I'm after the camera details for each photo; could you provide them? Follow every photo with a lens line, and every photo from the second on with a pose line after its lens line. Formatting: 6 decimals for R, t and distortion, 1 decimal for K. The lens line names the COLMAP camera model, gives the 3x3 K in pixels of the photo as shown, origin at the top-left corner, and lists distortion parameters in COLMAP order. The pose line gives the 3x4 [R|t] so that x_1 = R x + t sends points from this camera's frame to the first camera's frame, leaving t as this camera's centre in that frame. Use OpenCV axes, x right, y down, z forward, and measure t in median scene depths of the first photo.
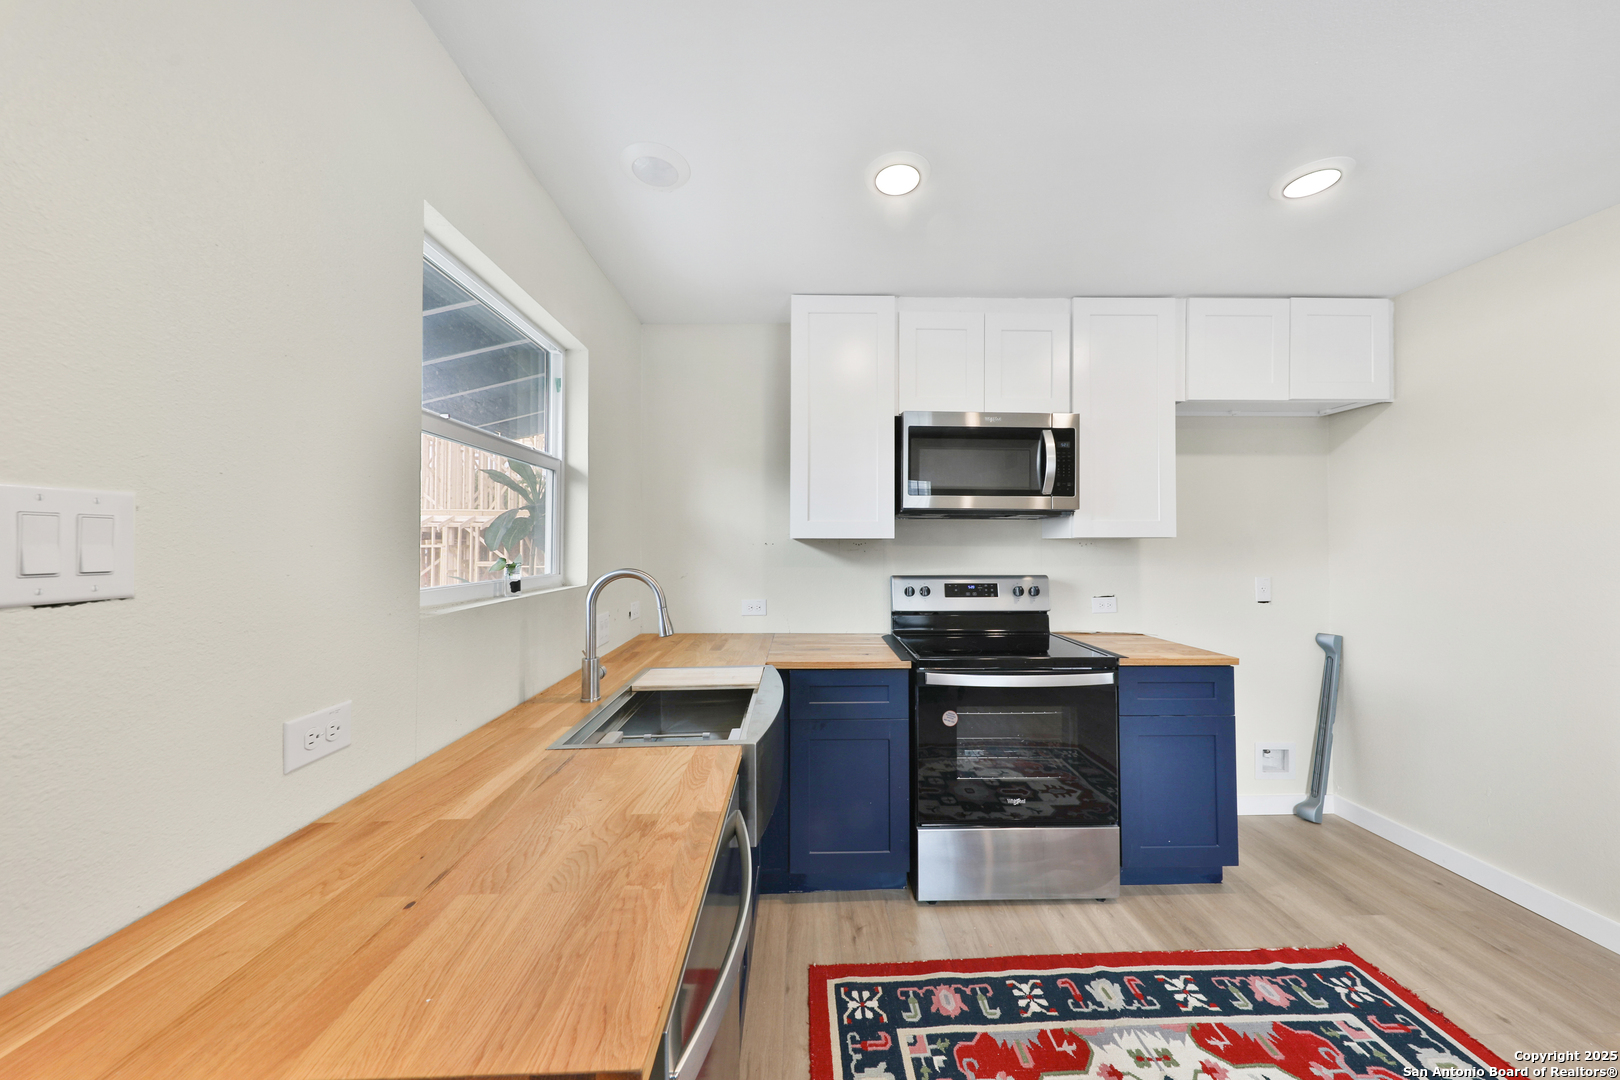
lens RADIAL K [[556.1, 0, 830.2], [0, 556.1, 532.5], [0, 0, 1]] dist [0.018421, -0.002020]
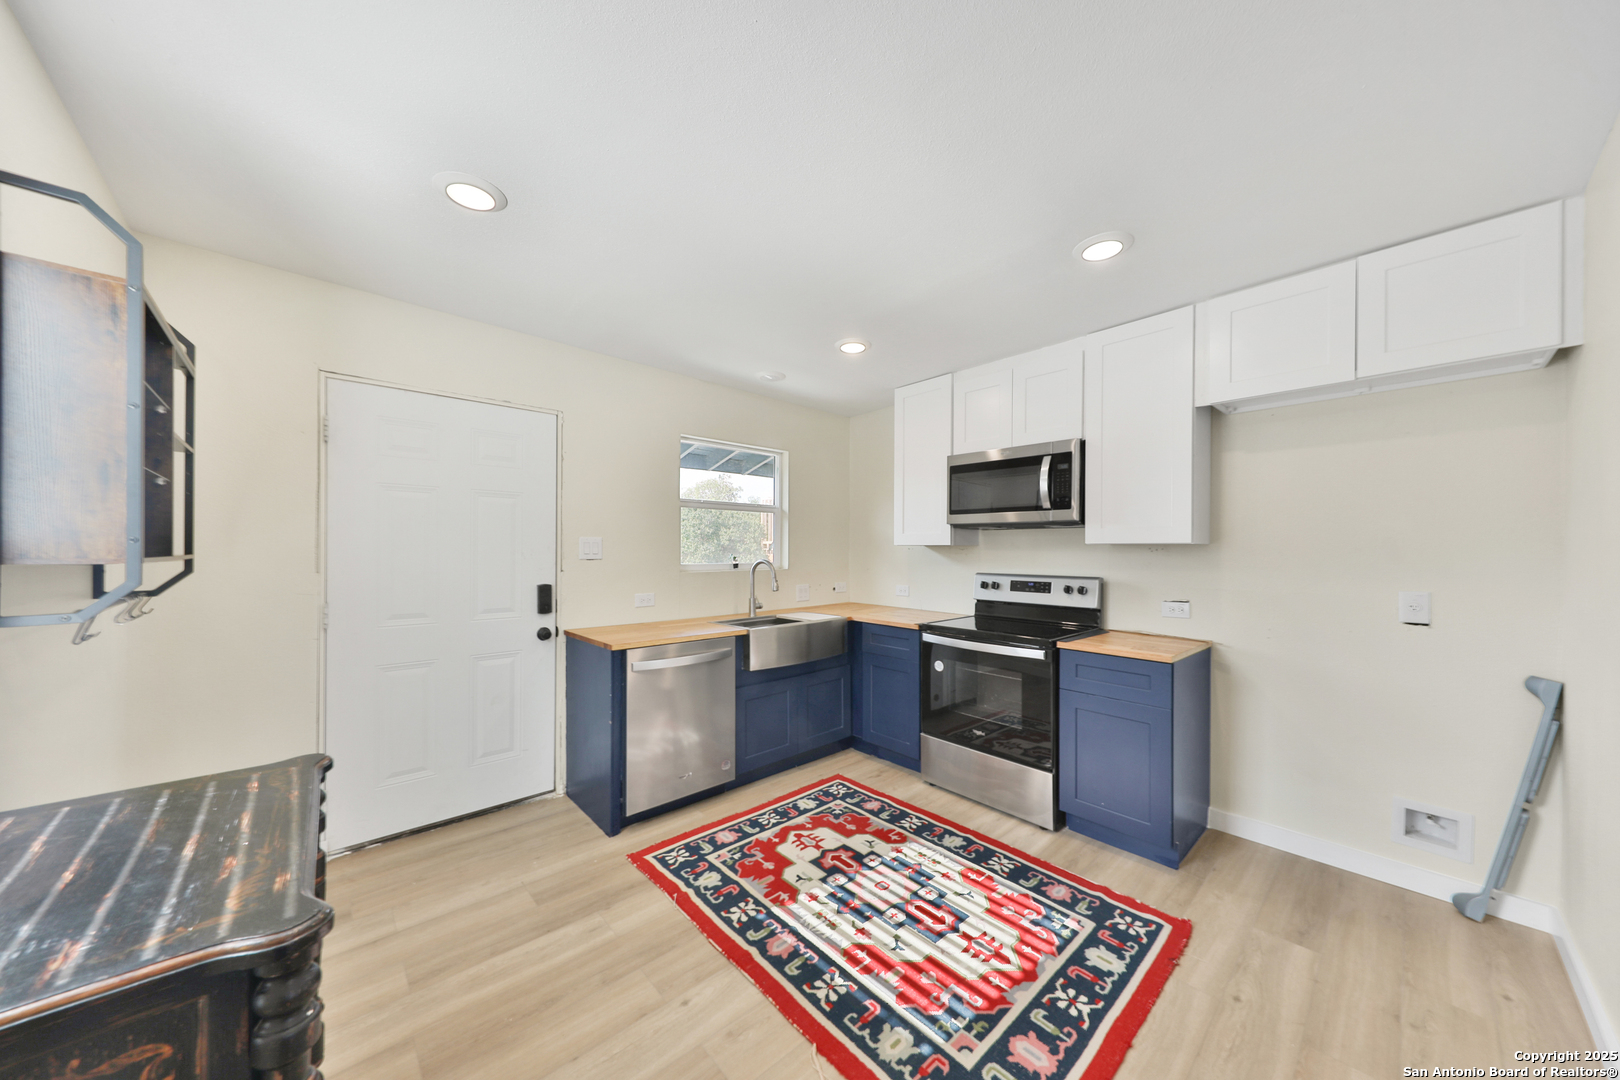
lens RADIAL K [[556.1, 0, 822.2], [0, 556.1, 551.5], [0, 0, 1]] dist [0.018421, -0.002020]
pose [[0.639852, 0.003511, -0.768490, 1.074879], [0.011526, 0.999833, 0.014165, 0.003336], [0.768412, -0.017921, 0.639705, -0.172420]]
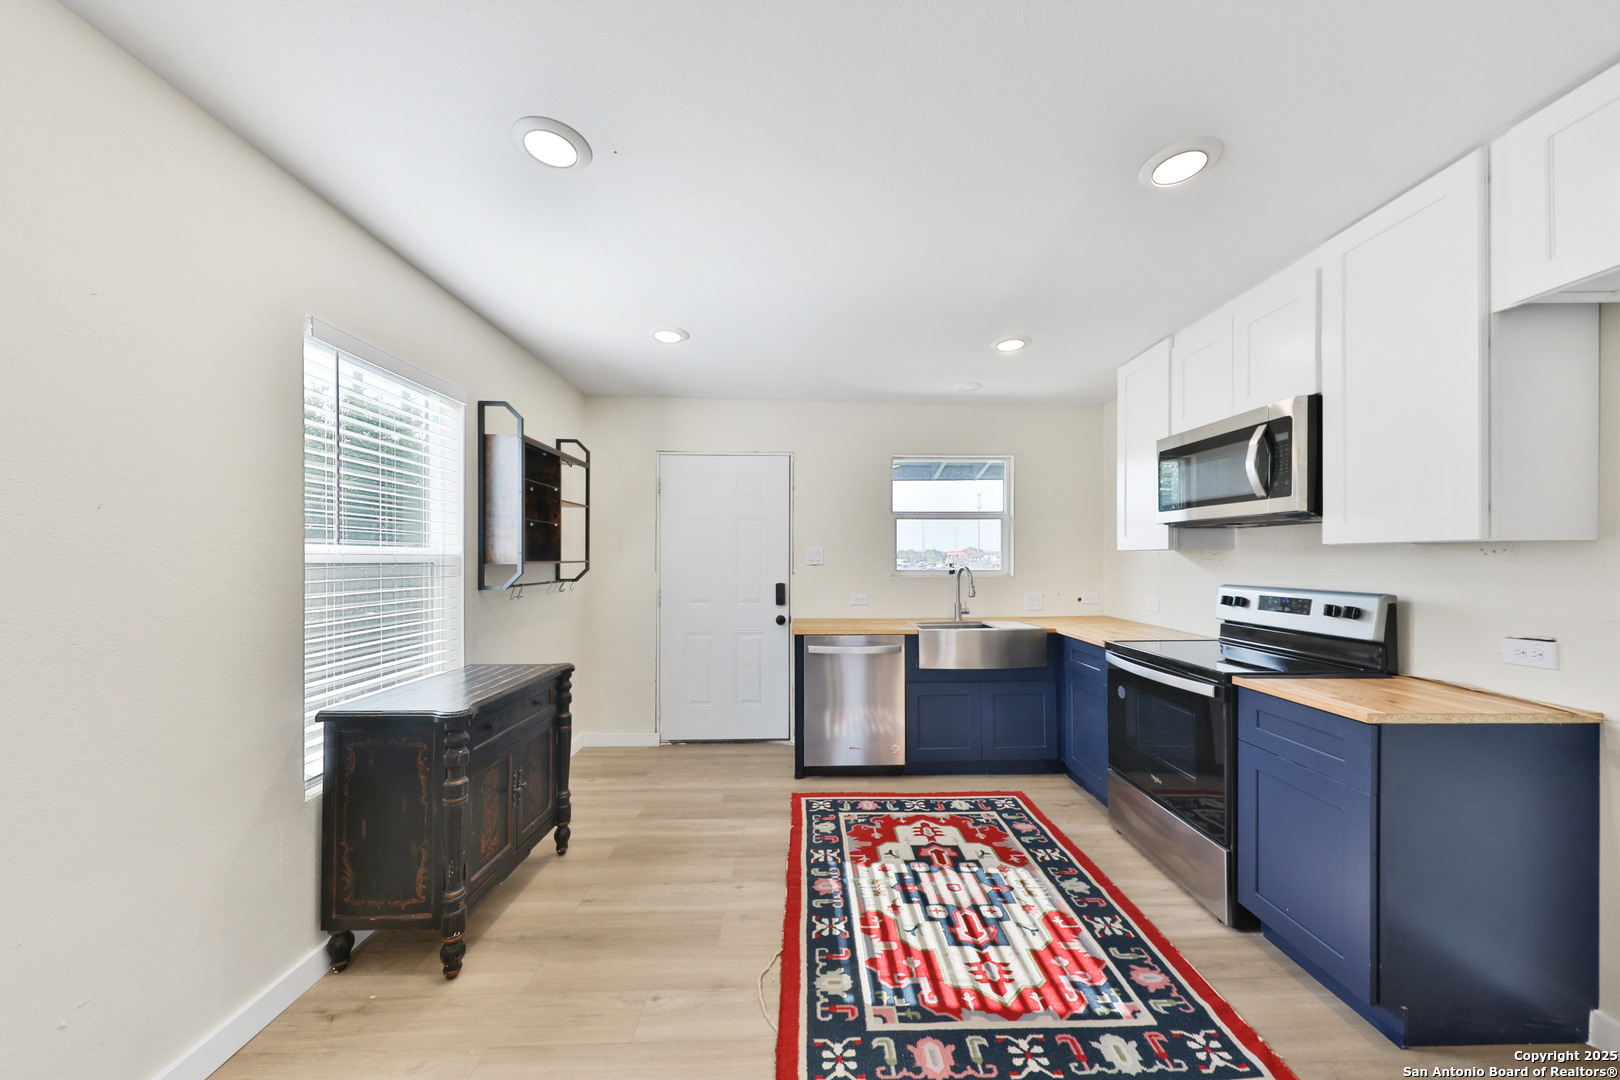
lens RADIAL K [[556.1, 0, 815.7], [0, 556.1, 558.4], [0, 0, 1]] dist [0.018421, -0.002020]
pose [[-0.028410, -0.001209, -0.999596, 1.393229], [0.019938, 0.999800, -0.001776, 0.018793], [0.999397, -0.019980, -0.028380, 0.326827]]
